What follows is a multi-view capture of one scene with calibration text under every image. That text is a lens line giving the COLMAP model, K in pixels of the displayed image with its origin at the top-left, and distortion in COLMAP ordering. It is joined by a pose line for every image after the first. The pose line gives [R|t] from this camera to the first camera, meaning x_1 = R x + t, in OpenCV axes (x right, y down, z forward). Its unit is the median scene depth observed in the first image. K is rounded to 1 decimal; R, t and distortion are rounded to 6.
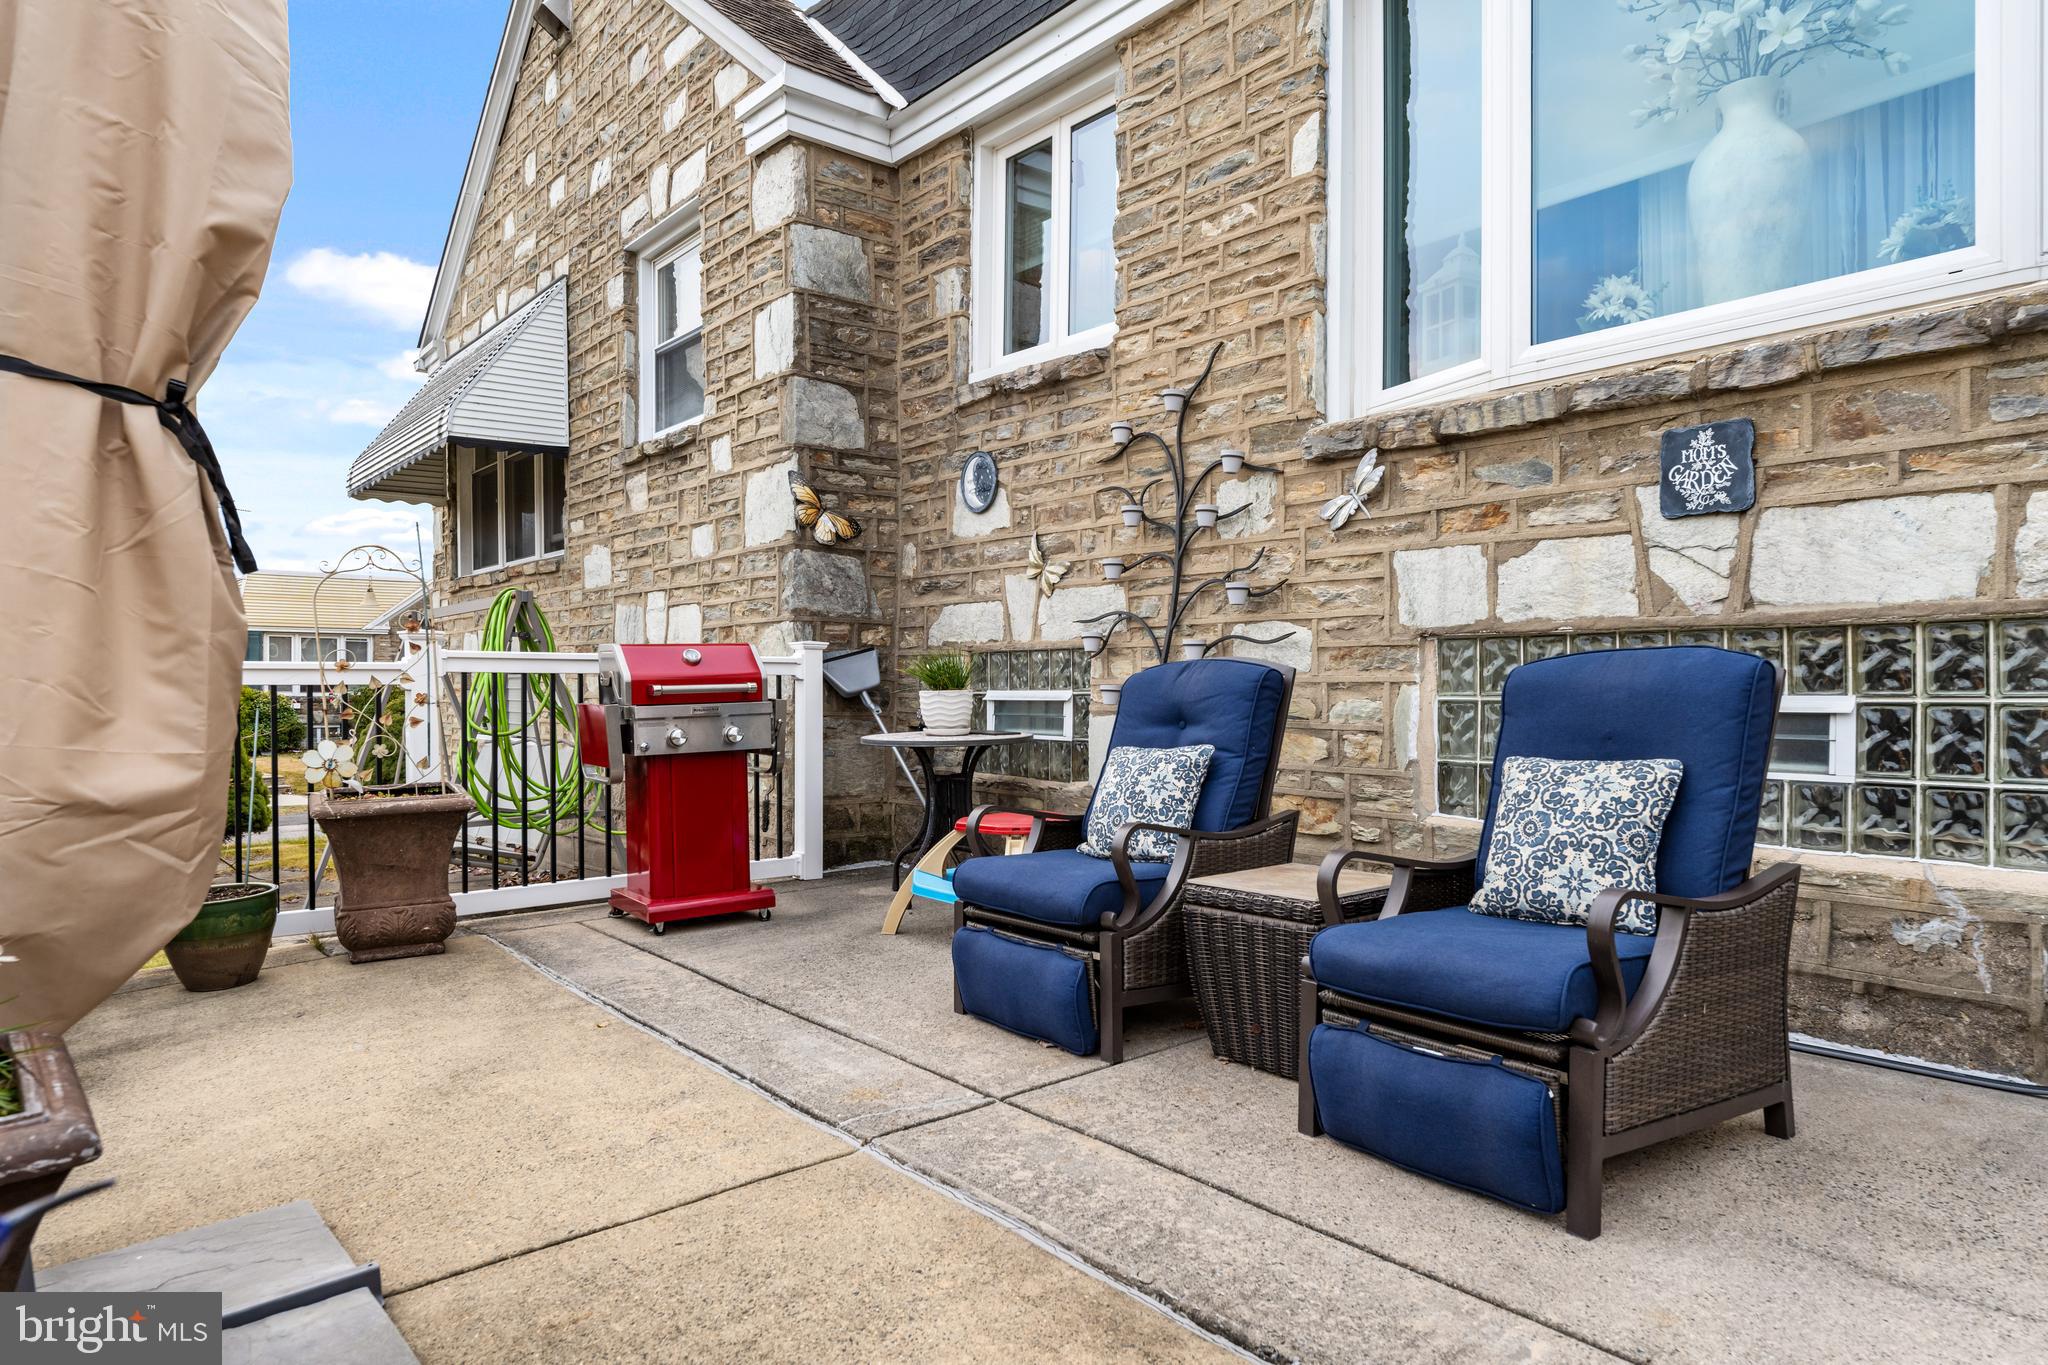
lens RADIAL K [[1303.4, 0, 1019.5], [0, 1303.4, 674.3], [0, 0, 1]] dist [0.001702, 0.003944]
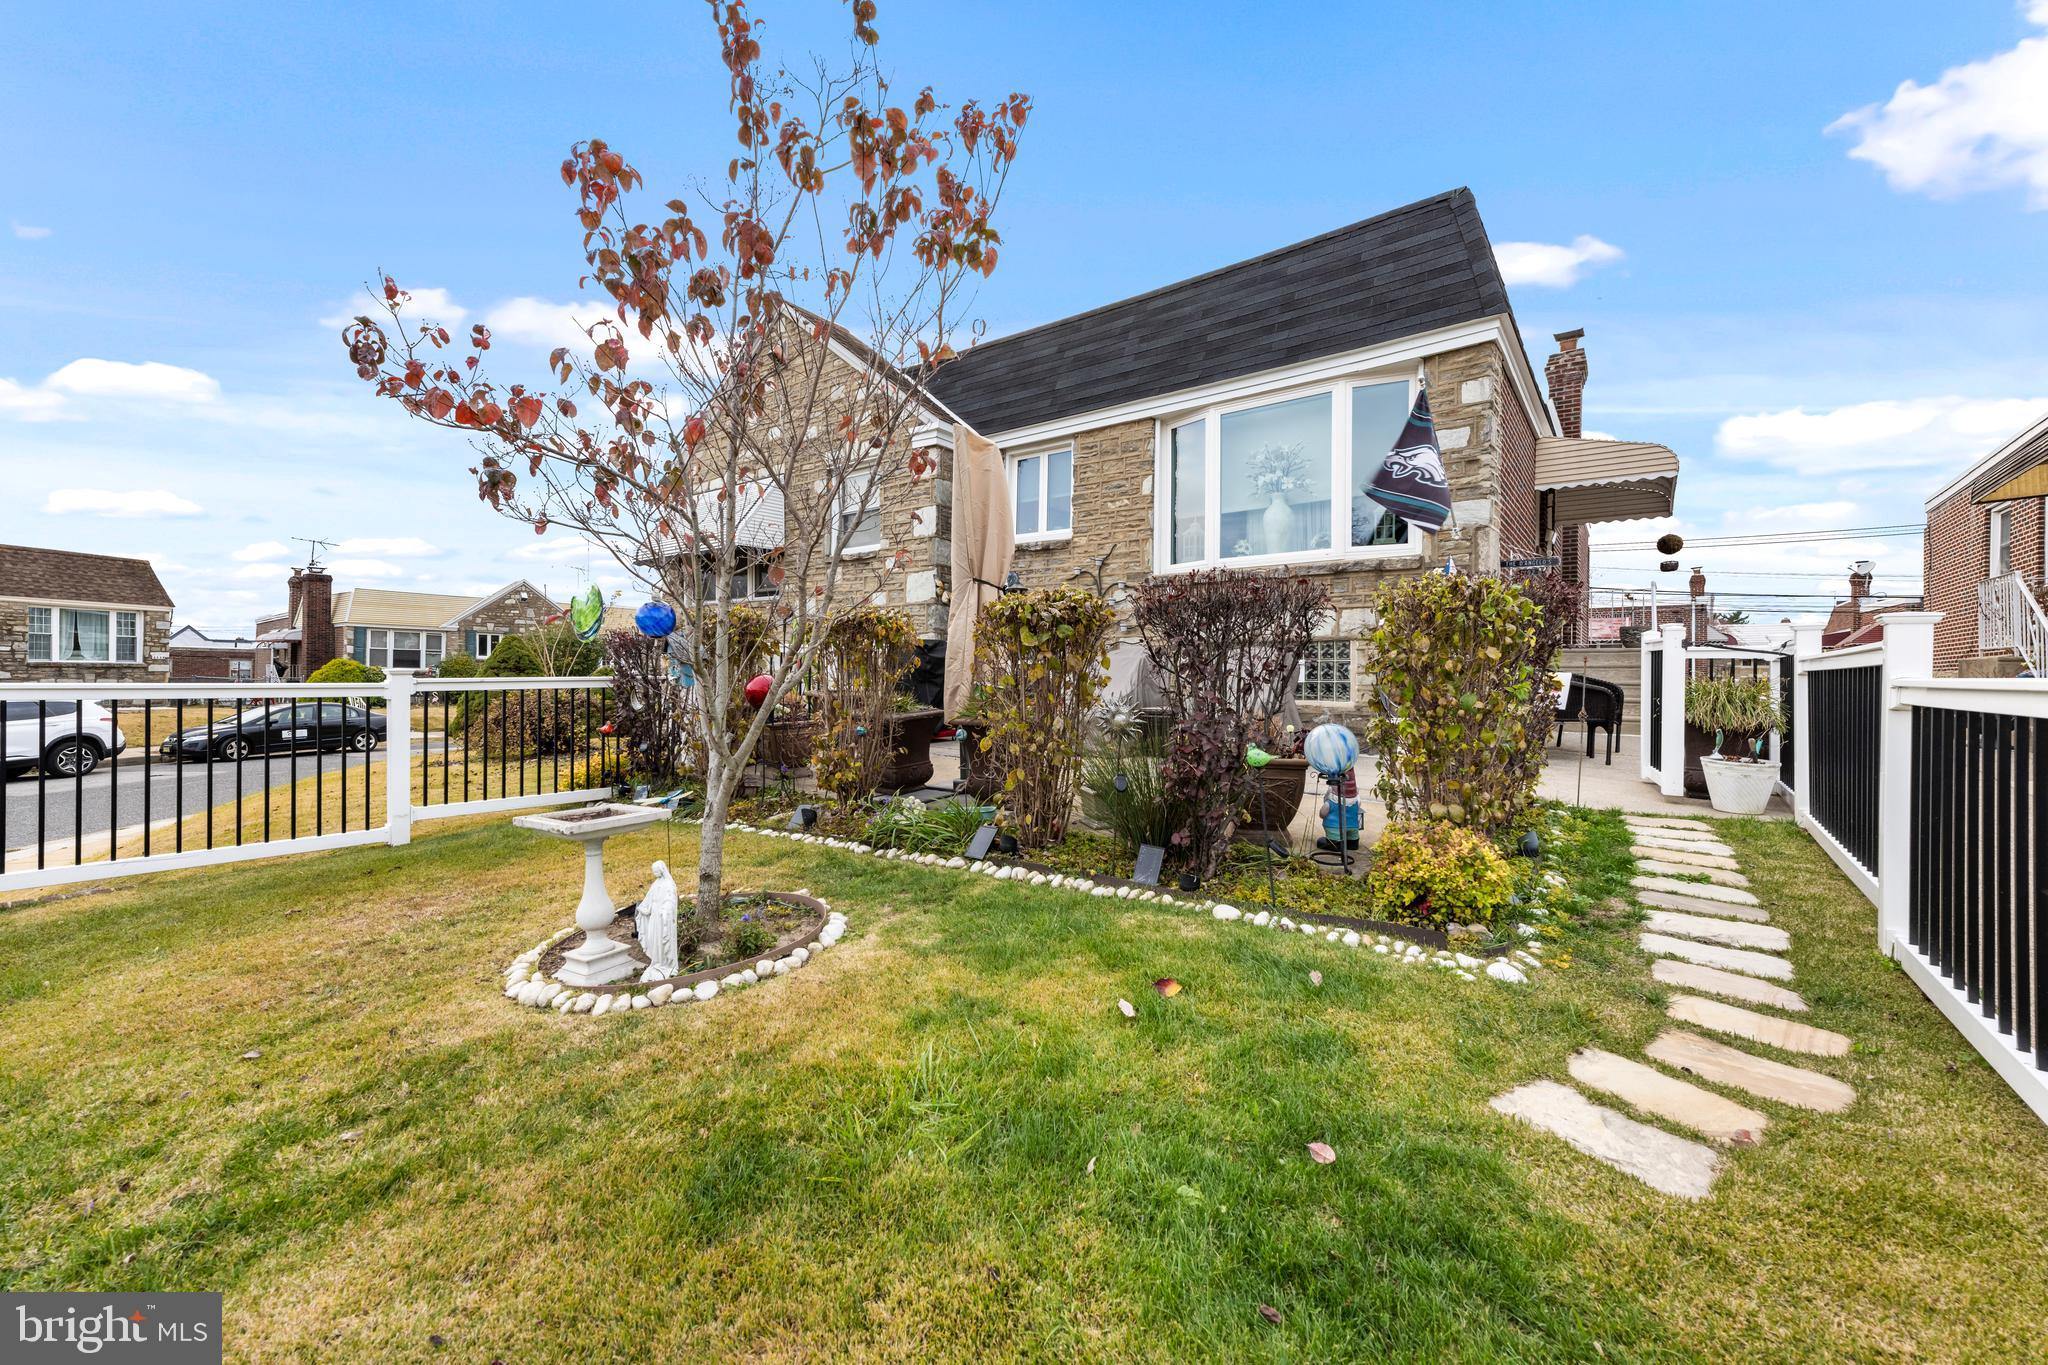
lens RADIAL K [[797.8, 0, 1029.9], [0, 797.8, 642.1], [0, 0, 1]] dist [0.021286, 0.000047]
pose [[0.968119, 0.018069, 0.249837, -0.448845], [-0.010903, 0.999489, -0.030036, 0.026363], [-0.250252, 0.026355, 0.967822, -0.661456]]
